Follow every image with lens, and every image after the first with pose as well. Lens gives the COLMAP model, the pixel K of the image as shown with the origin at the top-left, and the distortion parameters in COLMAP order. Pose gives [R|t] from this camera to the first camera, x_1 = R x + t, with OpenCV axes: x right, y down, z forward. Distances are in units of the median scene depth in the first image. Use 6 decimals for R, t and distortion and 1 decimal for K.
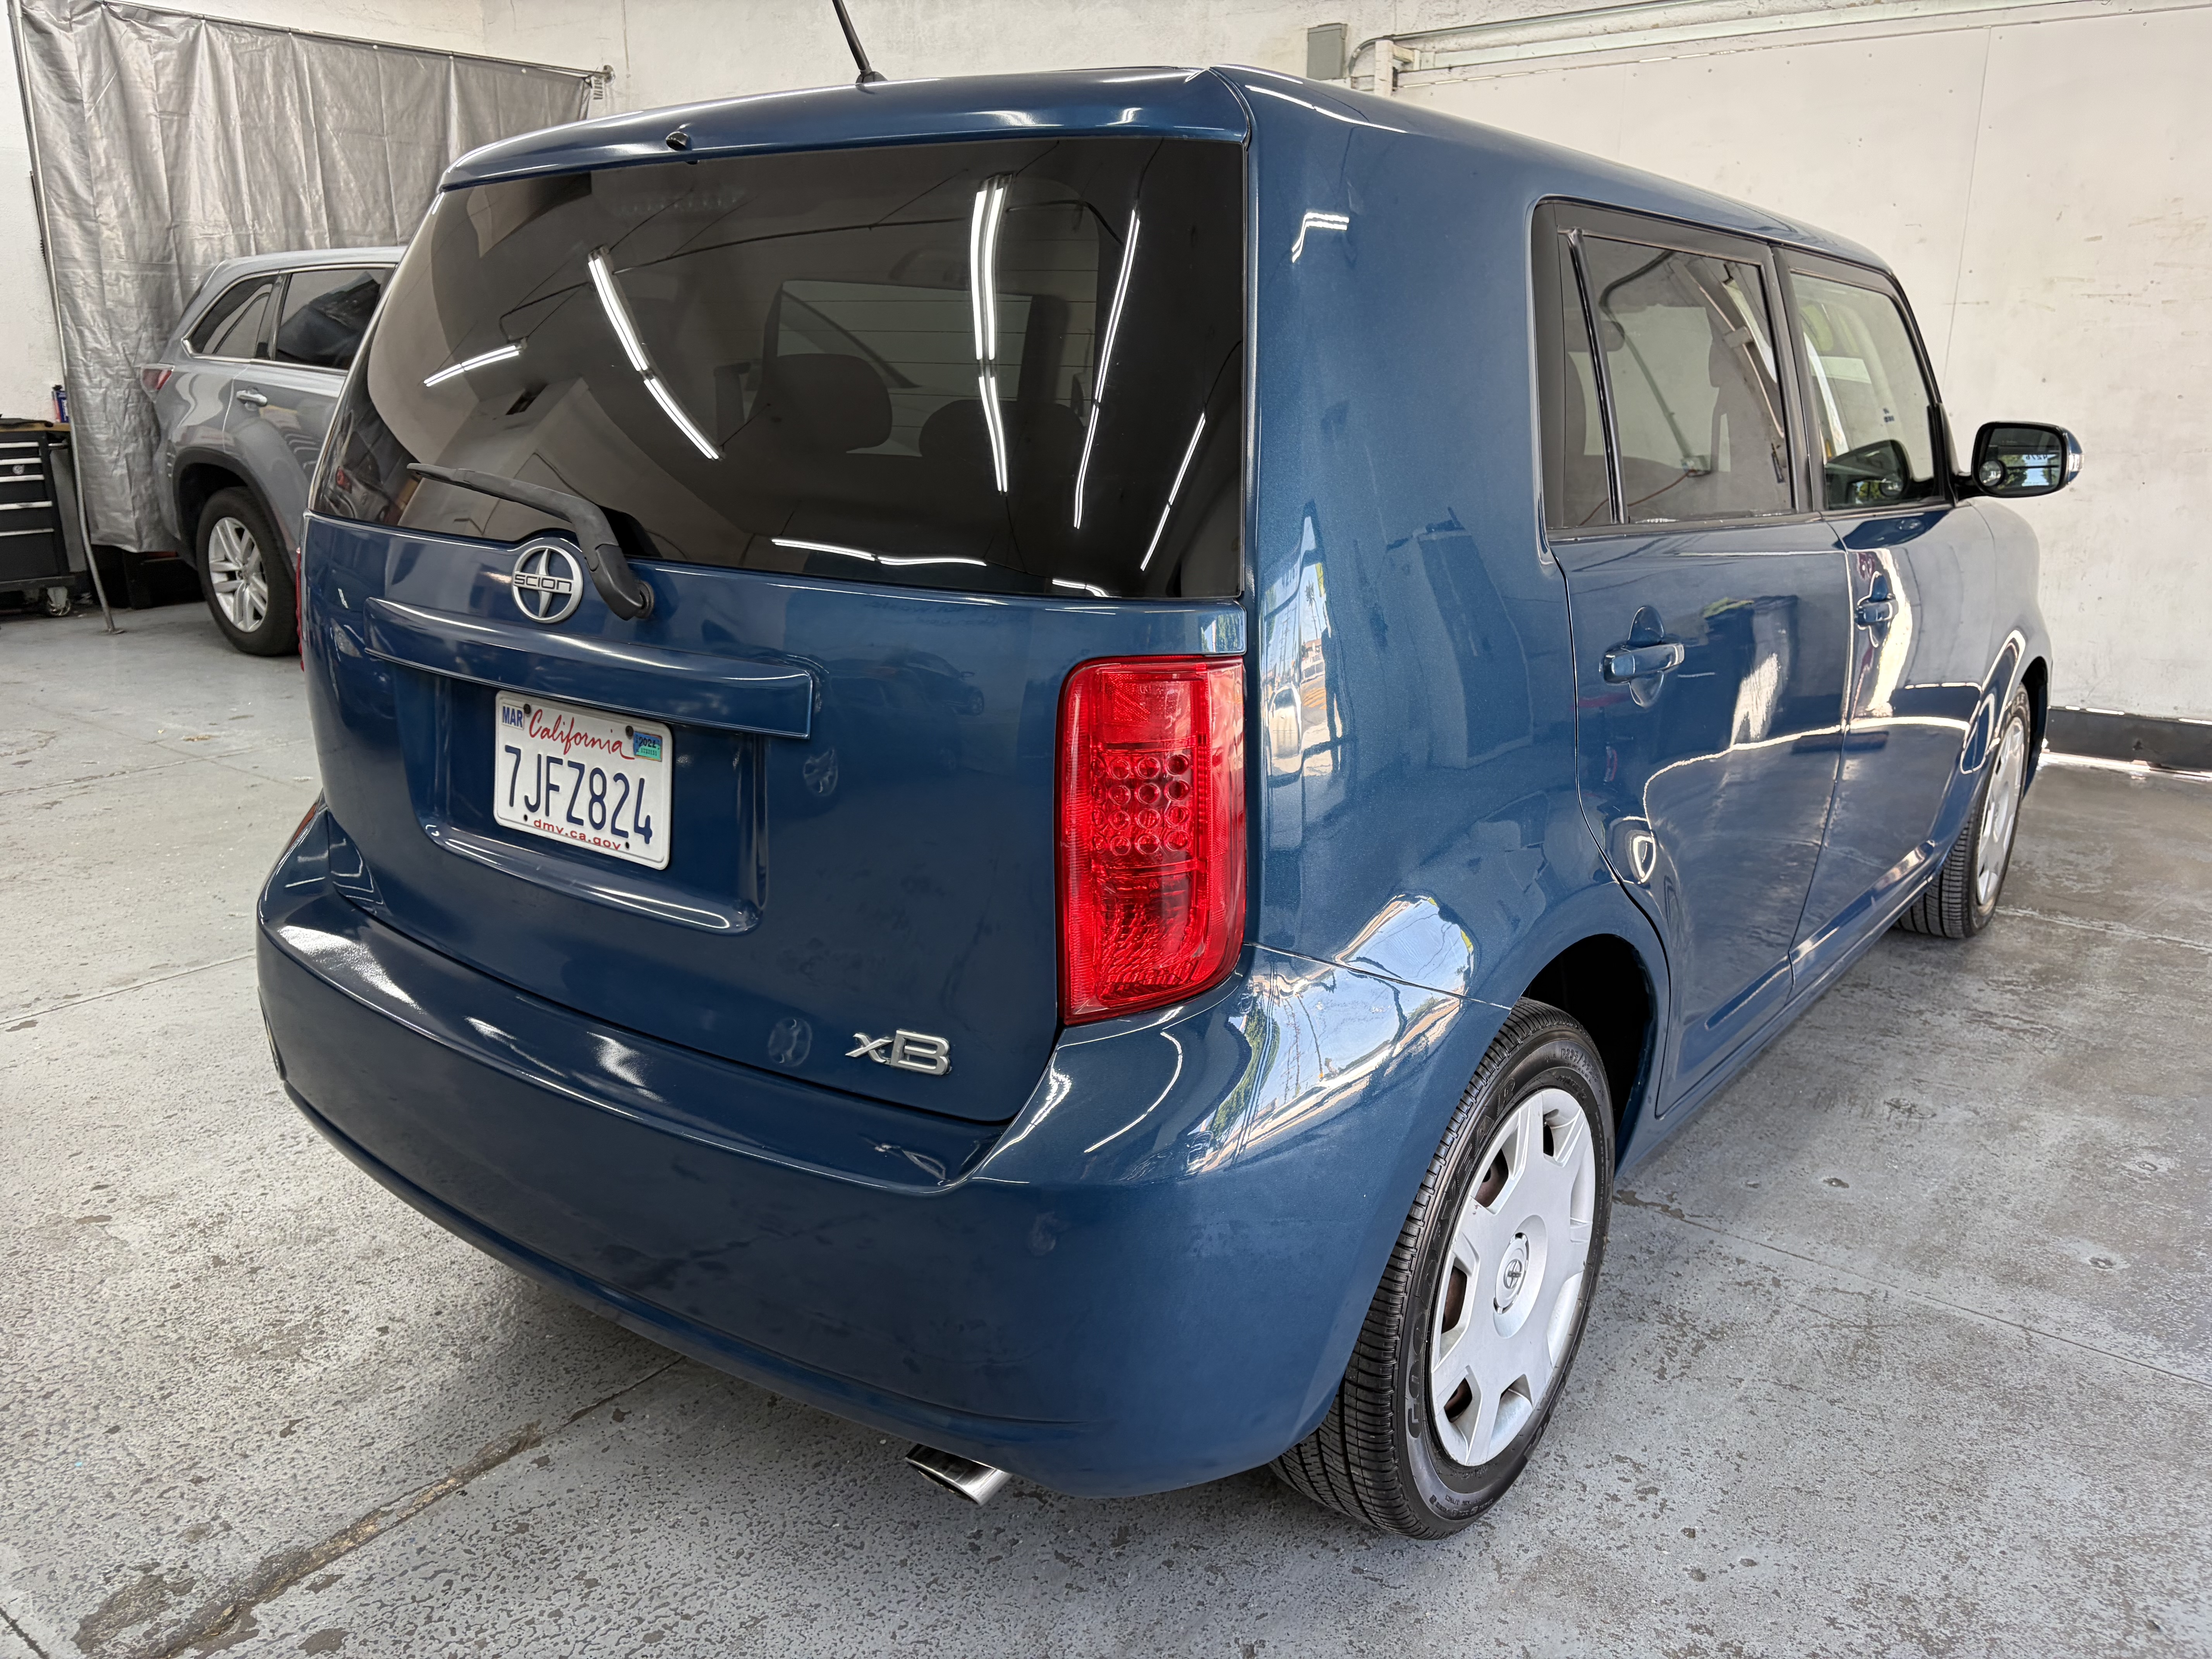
lens RADIAL K [[1680.3, 0, 1133.1], [0, 1680.3, 831.3], [0, 0, 1]] dist [0.038807, -0.034797]
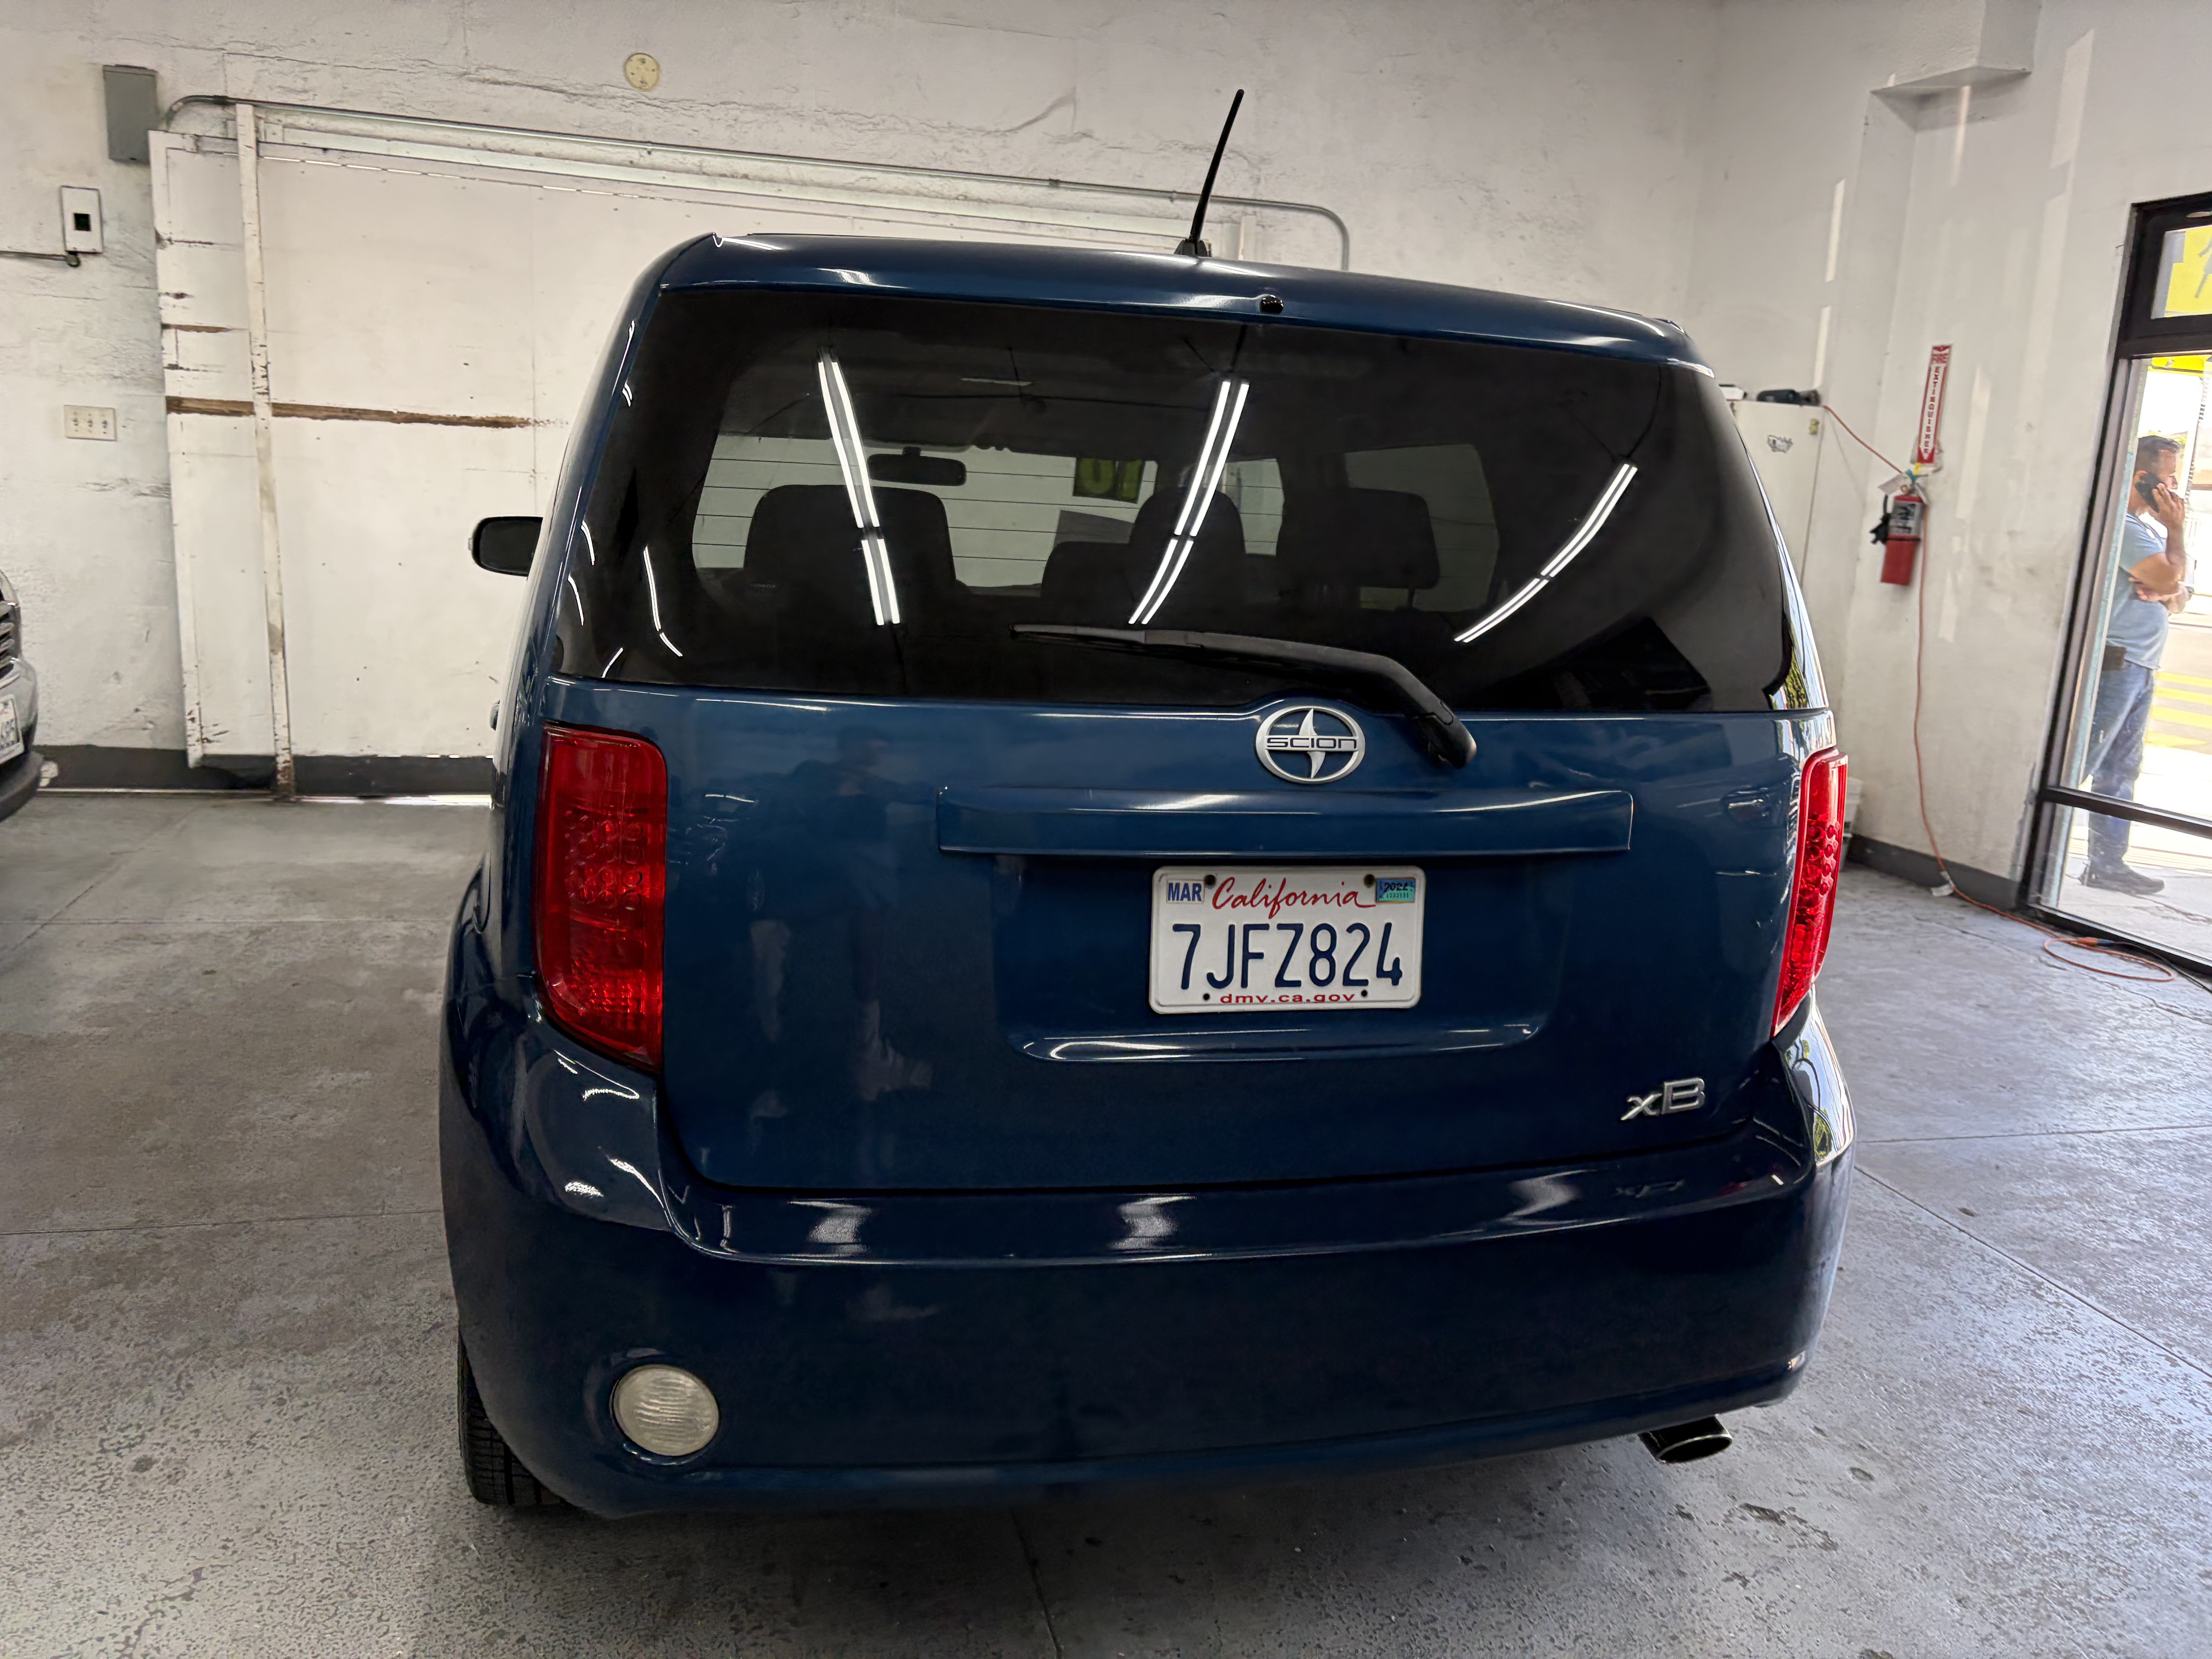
lens RADIAL K [[1680.3, 0, 1086.9], [0, 1680.3, 817.7], [0, 0, 1]] dist [0.038807, -0.034797]
pose [[0.616515, -0.115949, 0.778759, -1.150268], [0.161349, 0.986711, 0.019177, -0.138634], [-0.770634, 0.113829, 0.627030, 0.475195]]
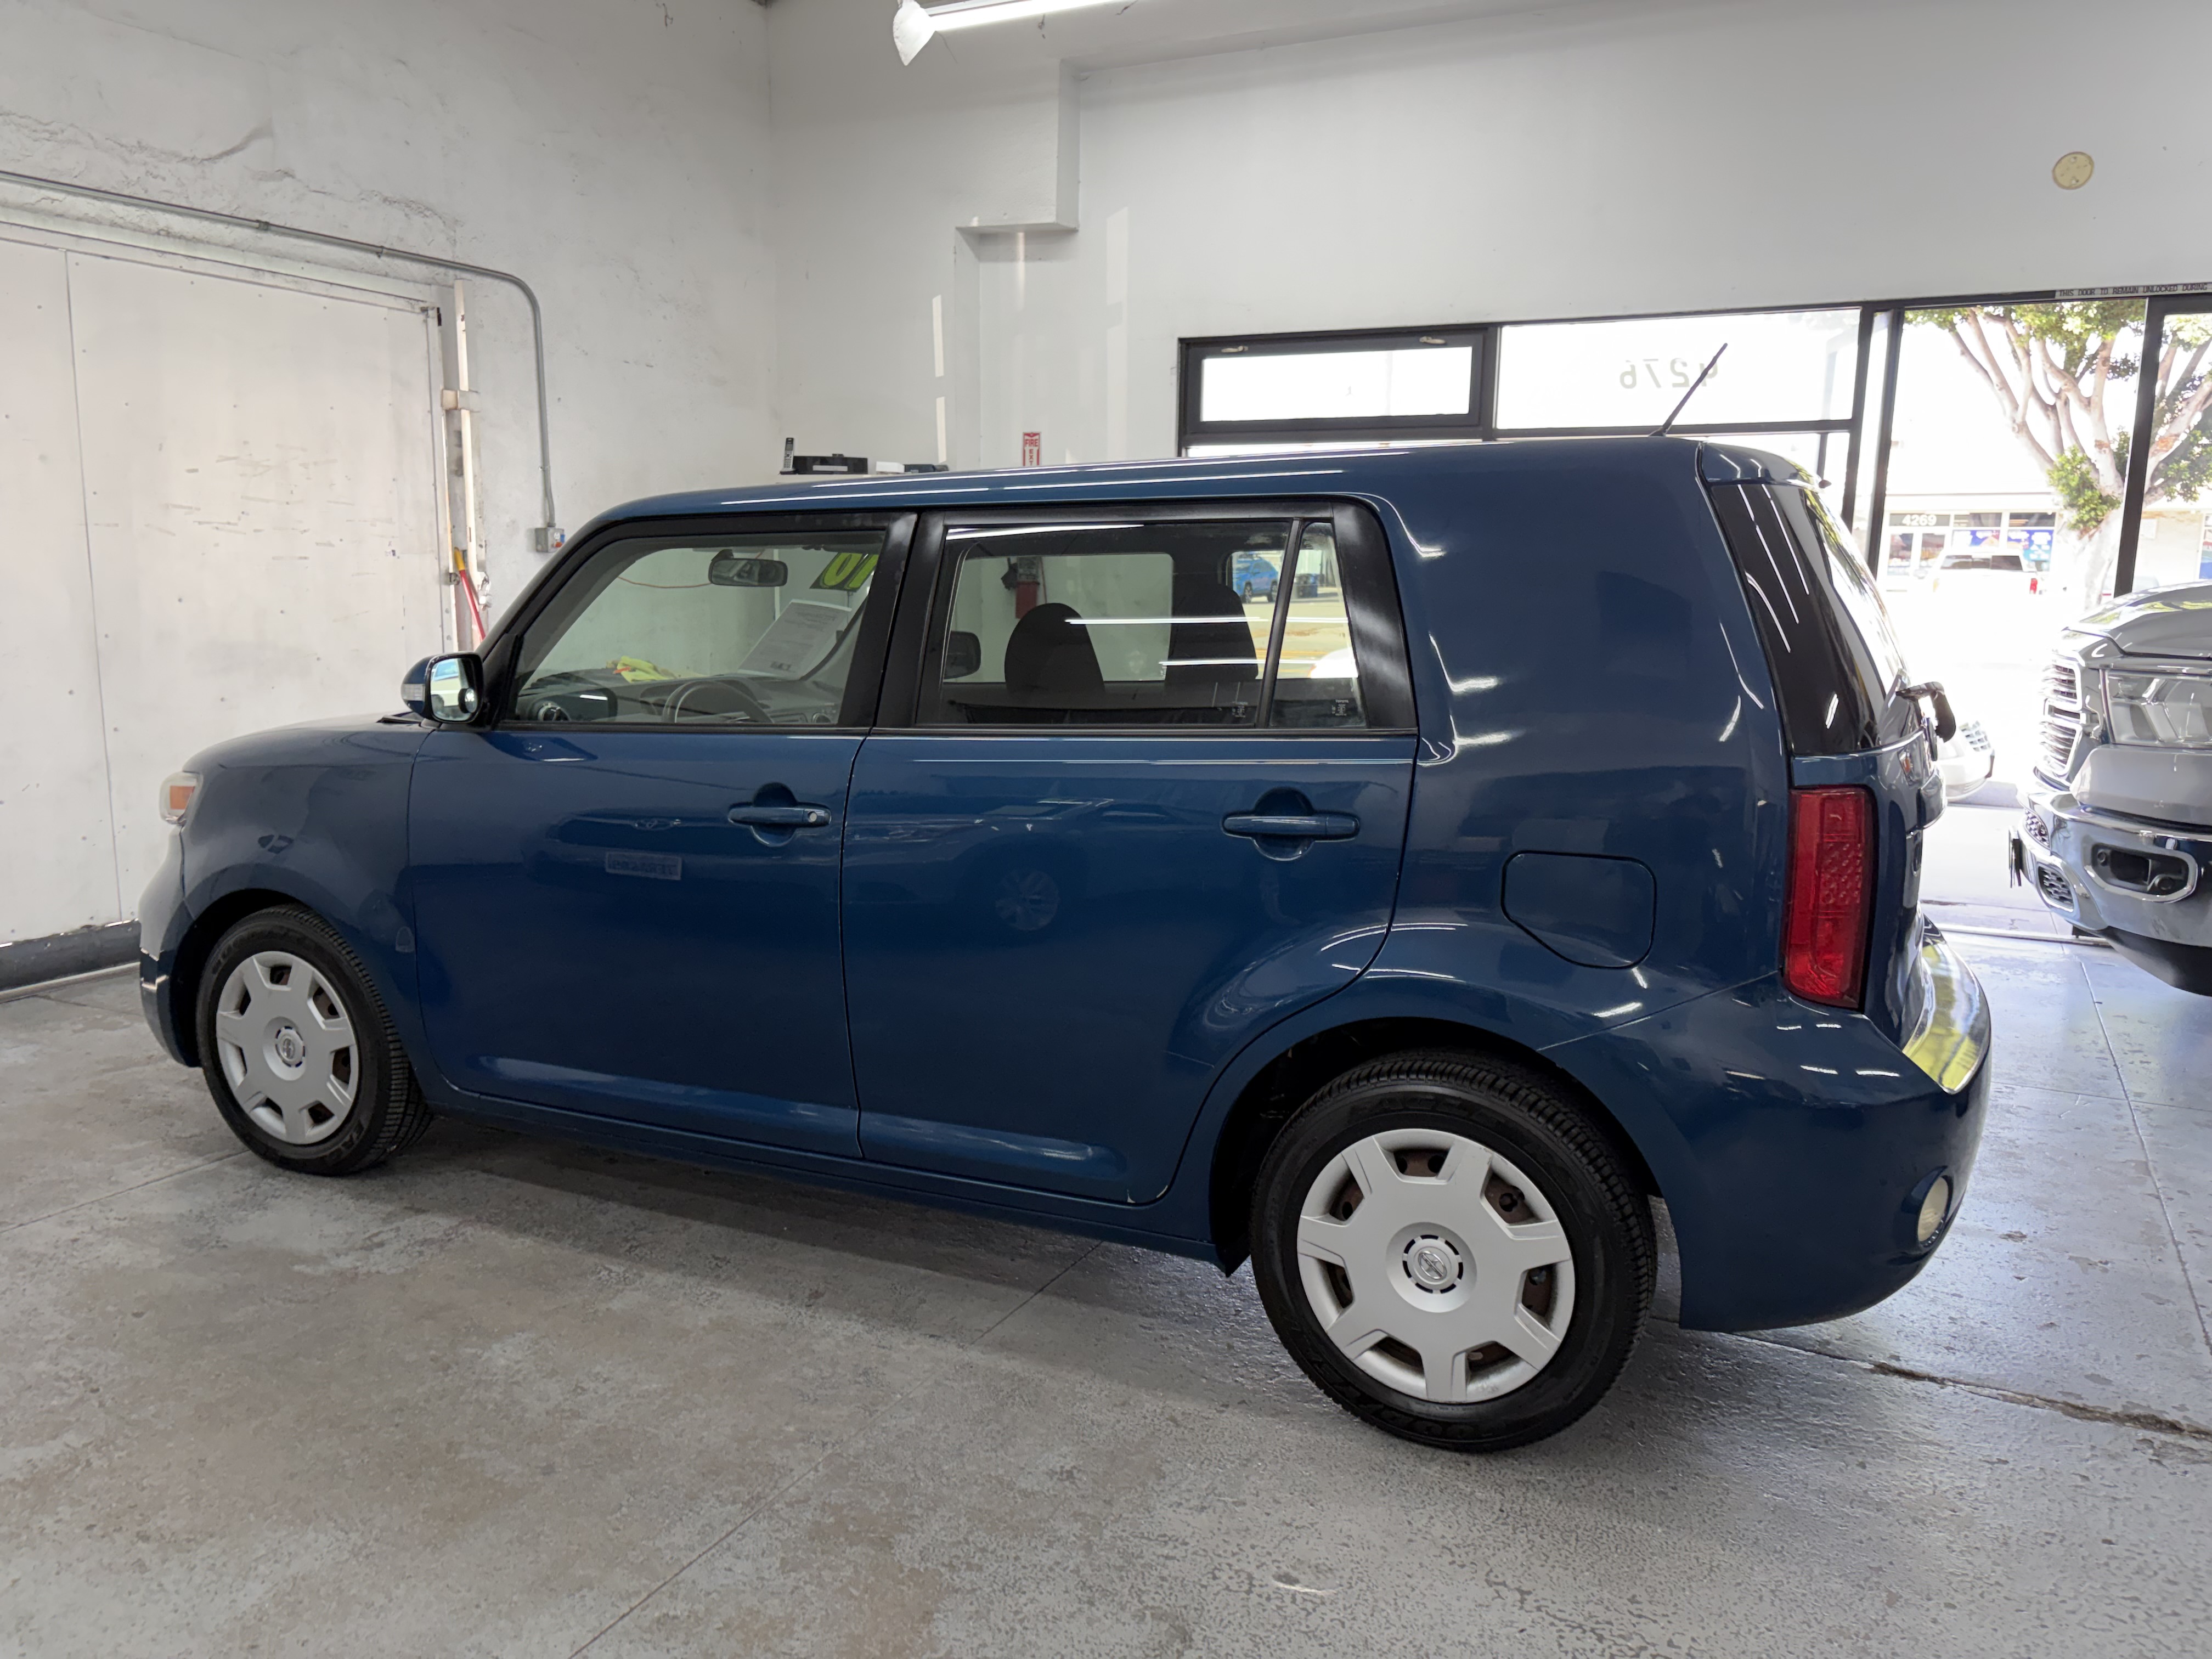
lens RADIAL K [[1680.3, 0, 1090.9], [0, 1680.3, 850.9], [0, 0, 1]] dist [0.038807, -0.034797]
pose [[-0.186391, -0.162845, 0.968886, -1.802589], [0.258483, 0.943297, 0.208270, -0.597124], [-0.947863, 0.289260, -0.133729, 2.000317]]
